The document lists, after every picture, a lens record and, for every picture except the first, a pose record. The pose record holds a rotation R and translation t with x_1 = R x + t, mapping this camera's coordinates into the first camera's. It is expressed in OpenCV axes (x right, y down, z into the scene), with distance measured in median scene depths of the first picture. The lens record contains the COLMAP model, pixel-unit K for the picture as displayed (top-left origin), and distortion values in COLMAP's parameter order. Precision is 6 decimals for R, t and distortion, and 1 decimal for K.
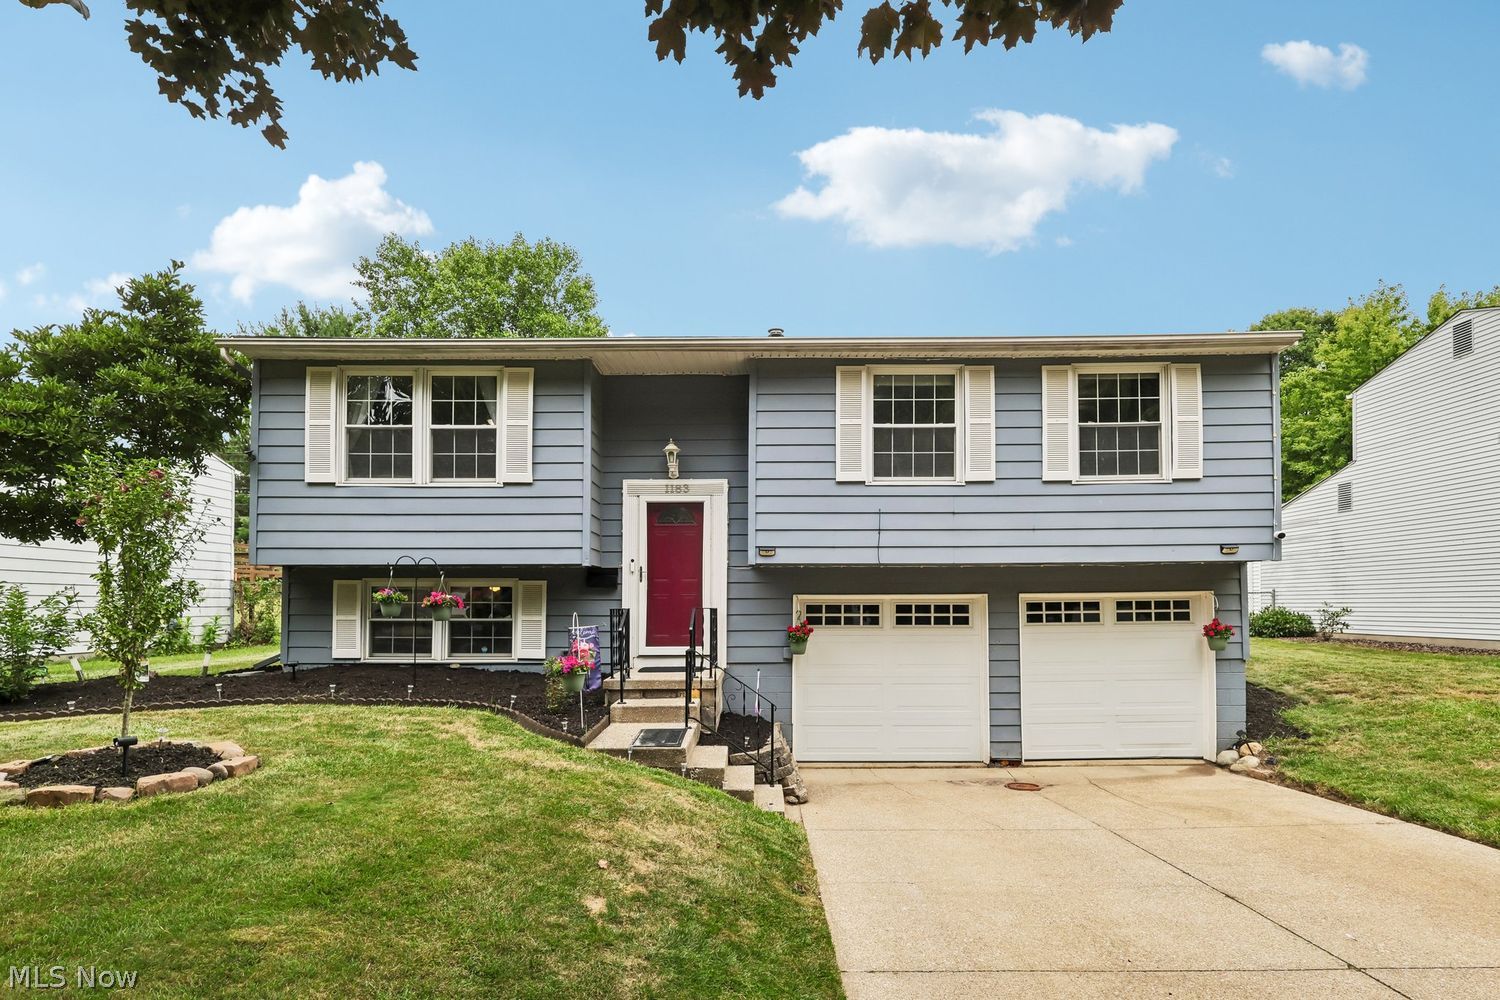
lens RADIAL K [[703.6, 0, 765.6], [0, 703.6, 562.9], [0, 0, 1]] dist [0.002740, 0.000226]
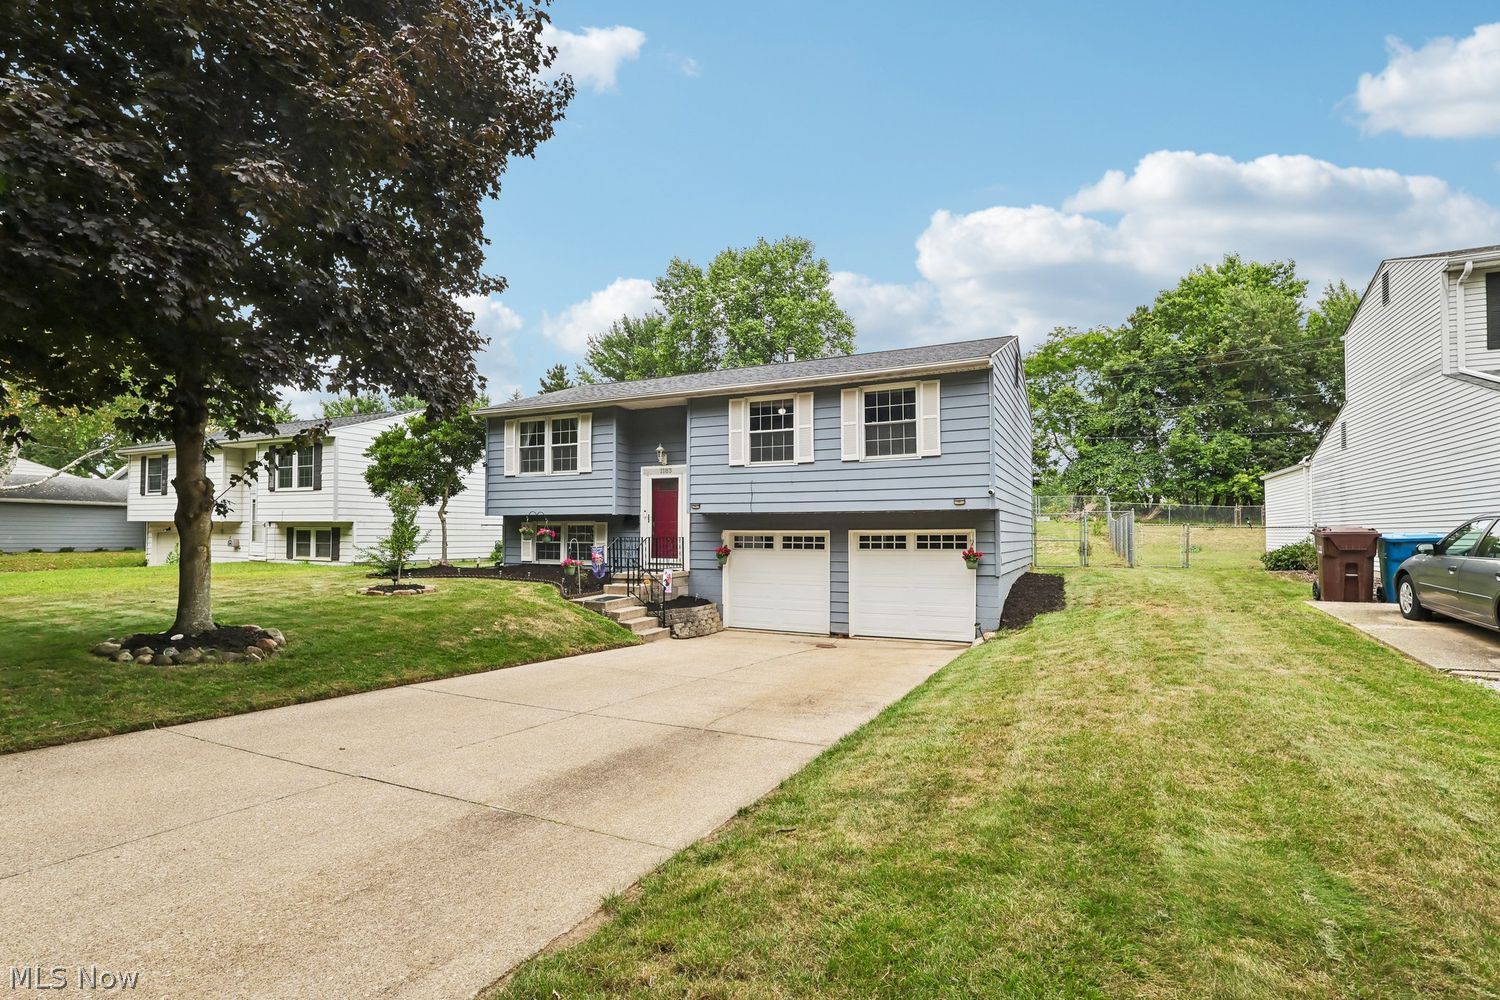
lens RADIAL K [[664.1, 0, 773.0], [0, 664.1, 497.7], [0, 0, 1]] dist [0.002801, 0.000738]
pose [[0.906225, -0.015662, -0.422505, 0.852977], [0.020453, 0.999768, 0.006809, -0.043316], [0.422300, -0.014812, 0.906335, -0.429114]]
